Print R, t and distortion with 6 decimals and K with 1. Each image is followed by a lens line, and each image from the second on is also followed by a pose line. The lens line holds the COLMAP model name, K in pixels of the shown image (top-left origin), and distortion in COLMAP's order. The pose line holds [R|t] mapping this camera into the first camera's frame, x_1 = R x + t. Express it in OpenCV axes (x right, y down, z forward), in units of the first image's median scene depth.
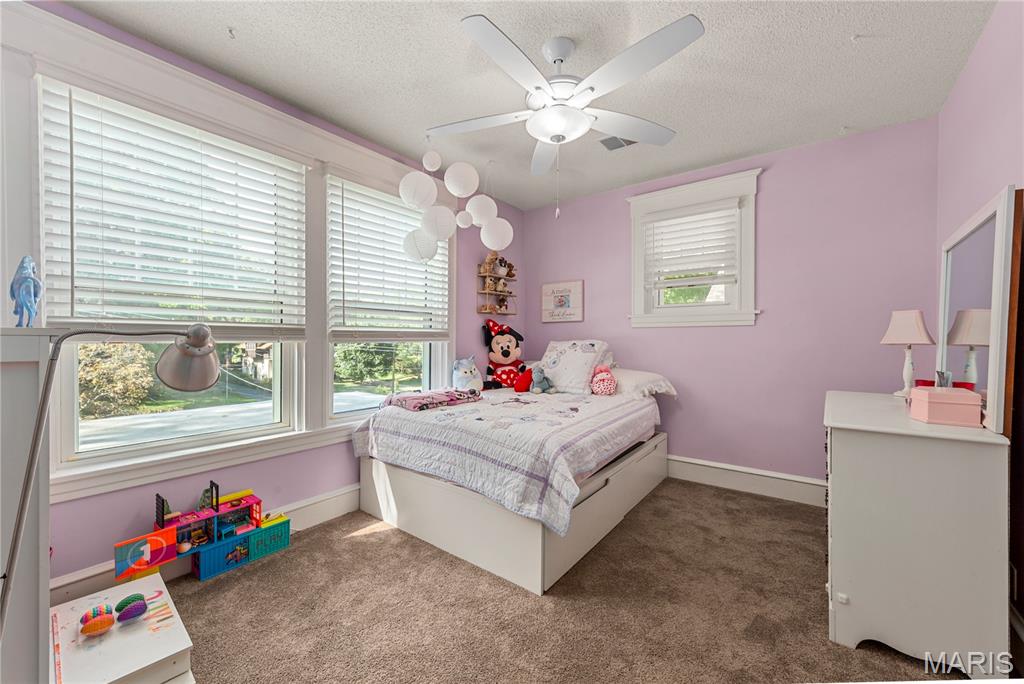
lens RADIAL K [[401.3, 0, 508.3], [0, 401.3, 341.5], [0, 0, 1]] dist [0.000139, 0.000009]
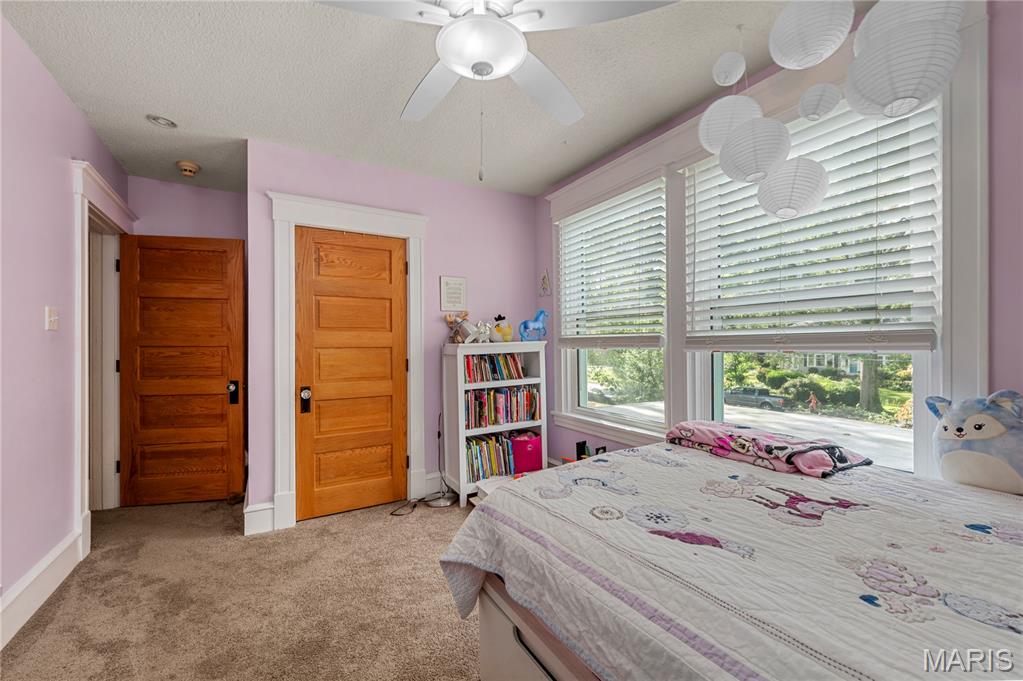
lens RADIAL K [[407.8, 0, 509.8], [0, 407.8, 339.7], [0, 0, 1]] dist [0.000793, 0.000014]
pose [[-0.371812, -0.009359, -0.928261, 0.599744], [-0.012536, 0.999909, -0.005060, -0.011068], [0.928223, 0.009755, -0.371895, 1.014046]]
